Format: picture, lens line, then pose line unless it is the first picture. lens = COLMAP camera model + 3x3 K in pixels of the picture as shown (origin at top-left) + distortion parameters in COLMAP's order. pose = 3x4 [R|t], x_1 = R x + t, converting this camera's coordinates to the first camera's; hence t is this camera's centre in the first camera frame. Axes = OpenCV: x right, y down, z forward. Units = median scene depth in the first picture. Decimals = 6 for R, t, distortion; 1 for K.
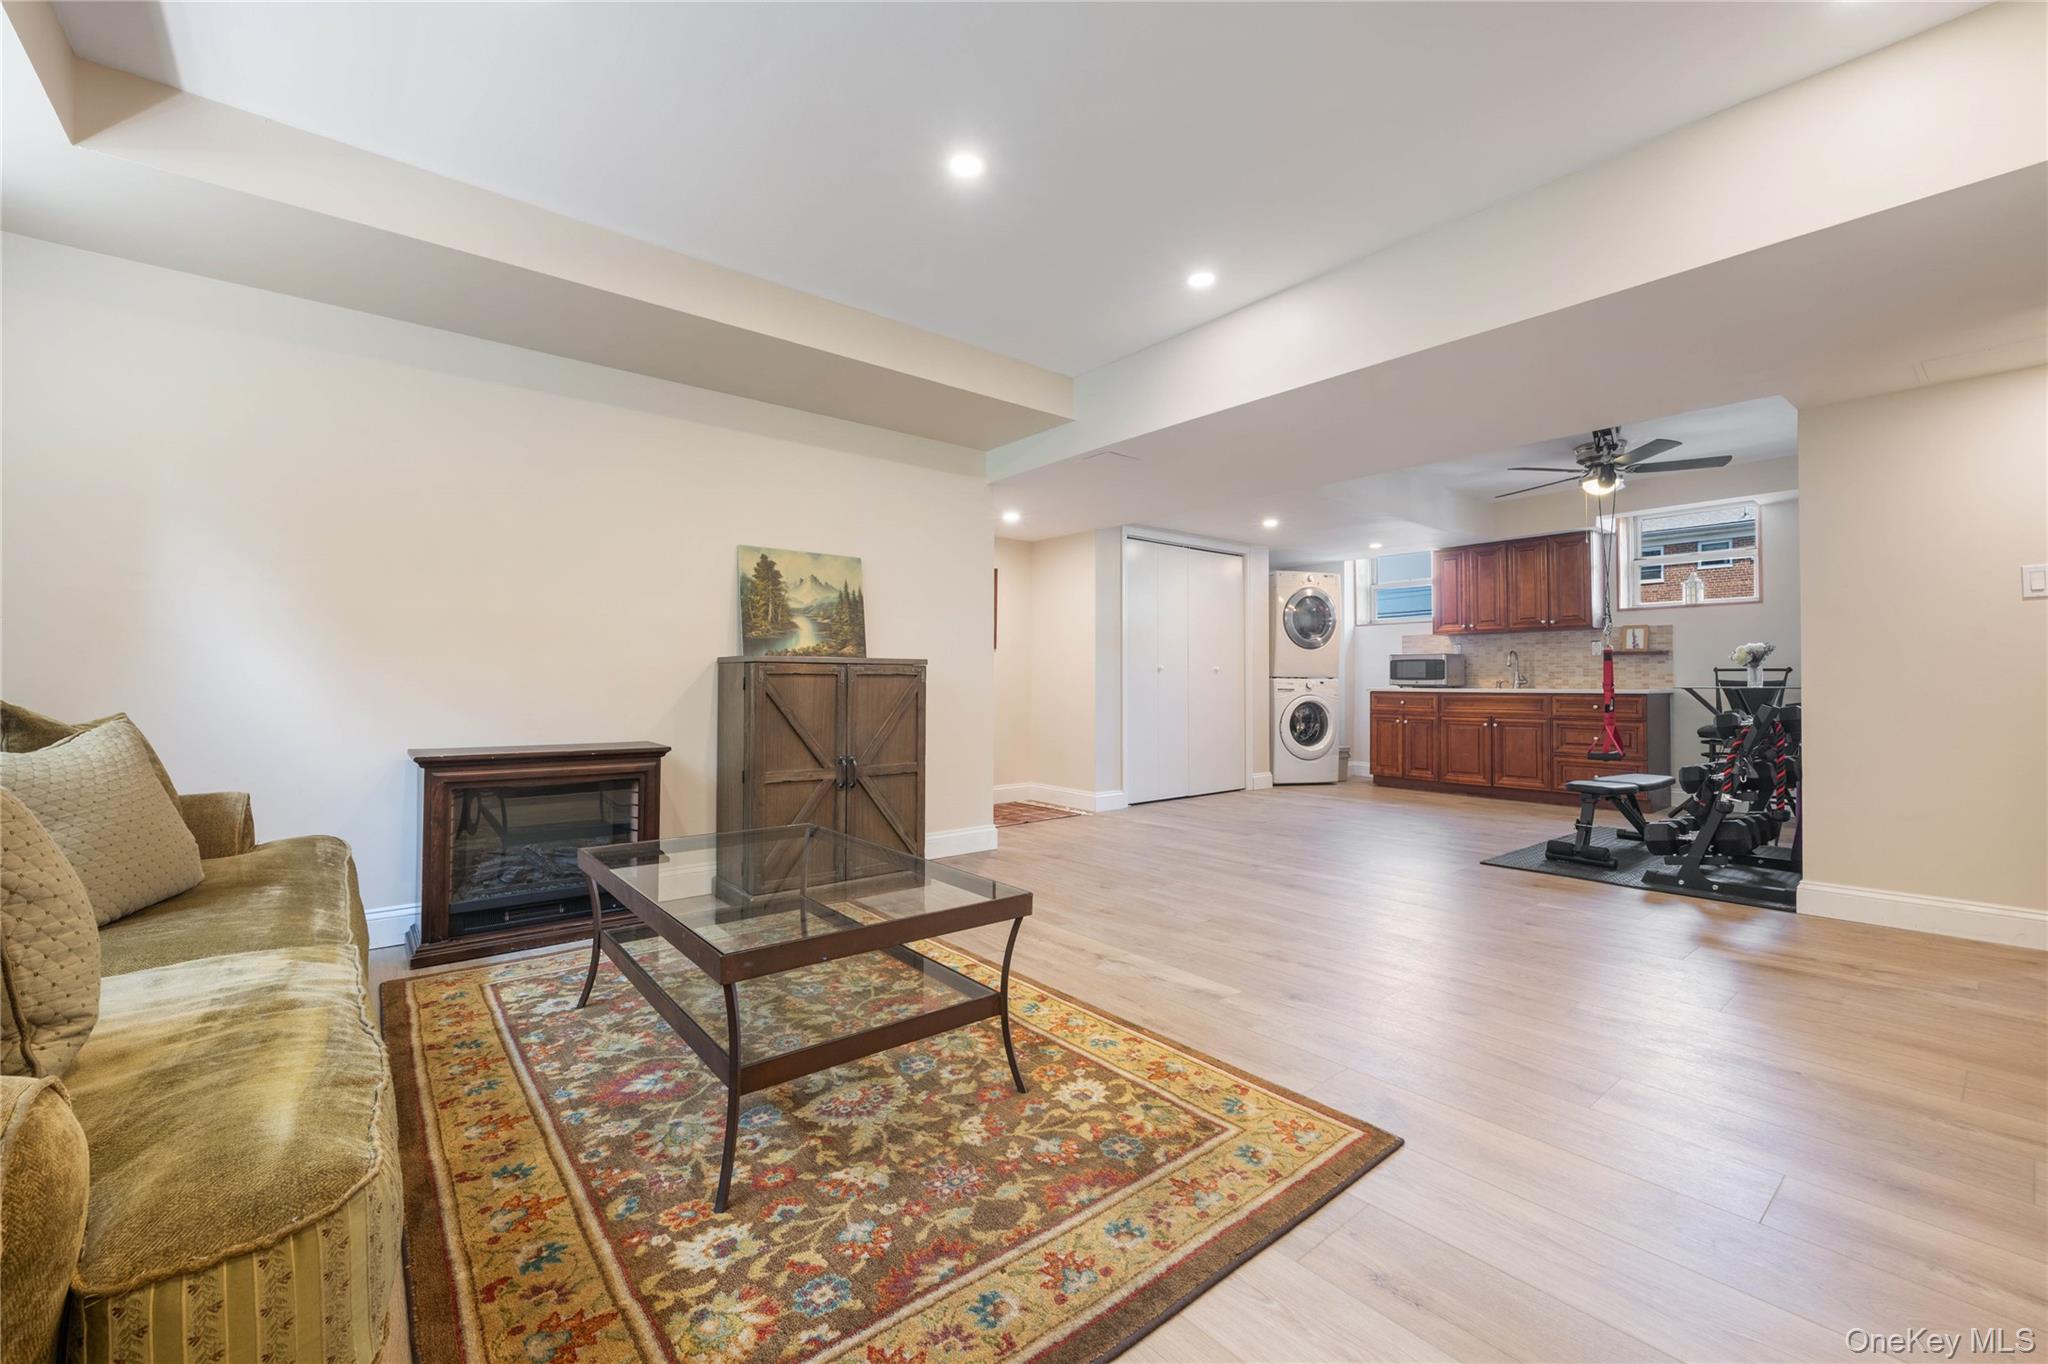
lens RADIAL K [[829.0, 0, 1023.9], [0, 829.0, 670.9], [0, 0, 1]] dist [0.000303, -0.000032]
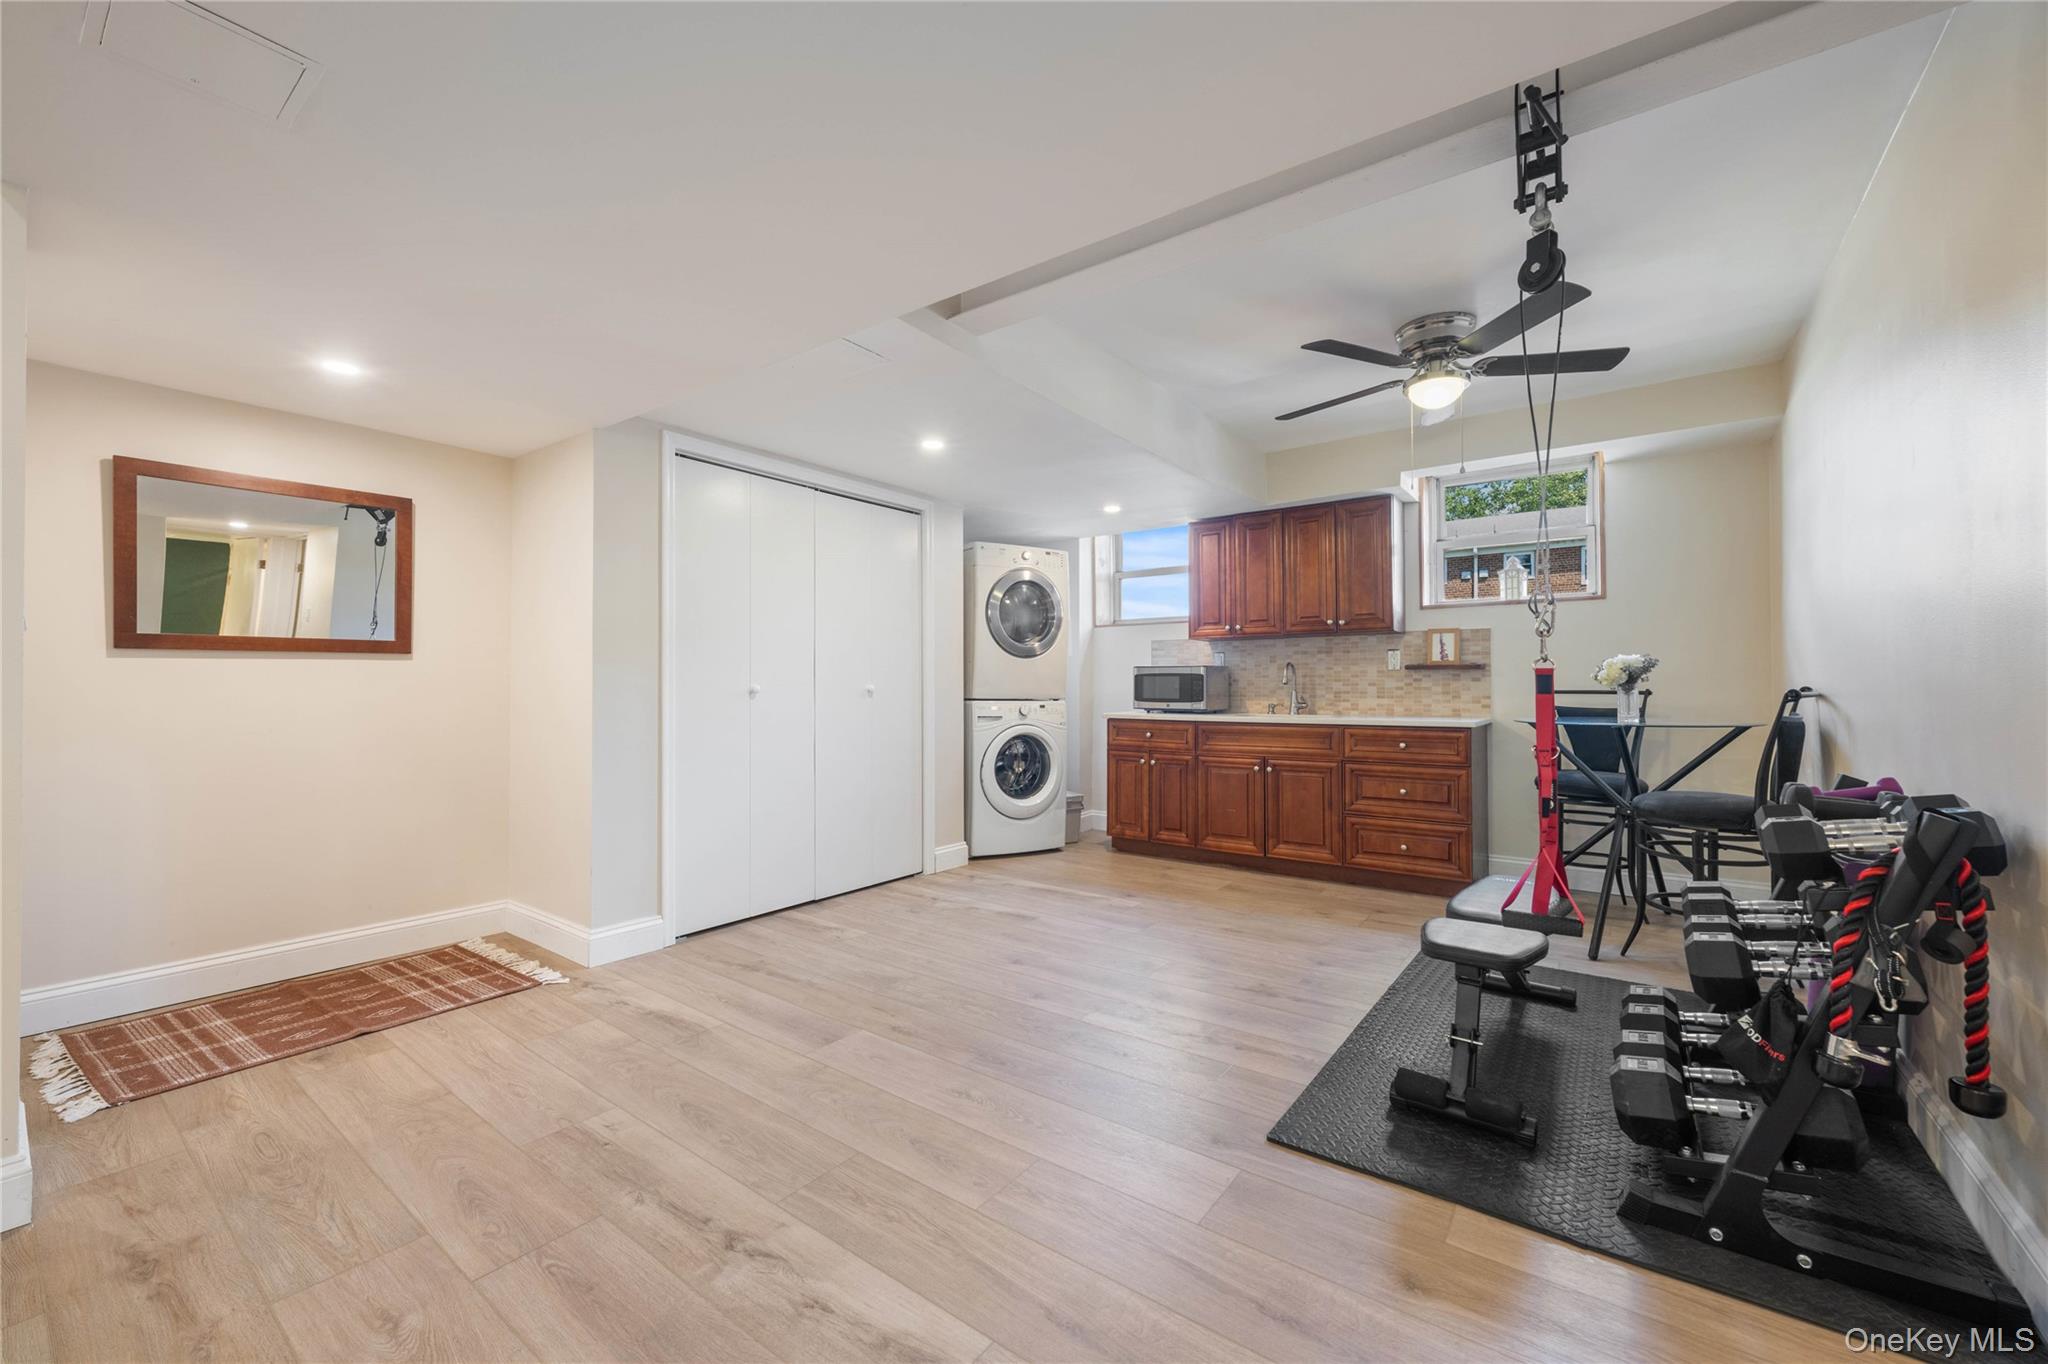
lens RADIAL K [[829.0, 0, 1023.9], [0, 829.0, 670.9], [0, 0, 1]] dist [0.000303, -0.000032]
pose [[0.968744, 0.003560, 0.248039, 0.187754], [-0.001716, 0.999969, -0.007650, -0.011049], [-0.248058, 0.006985, 0.968720, 0.360359]]
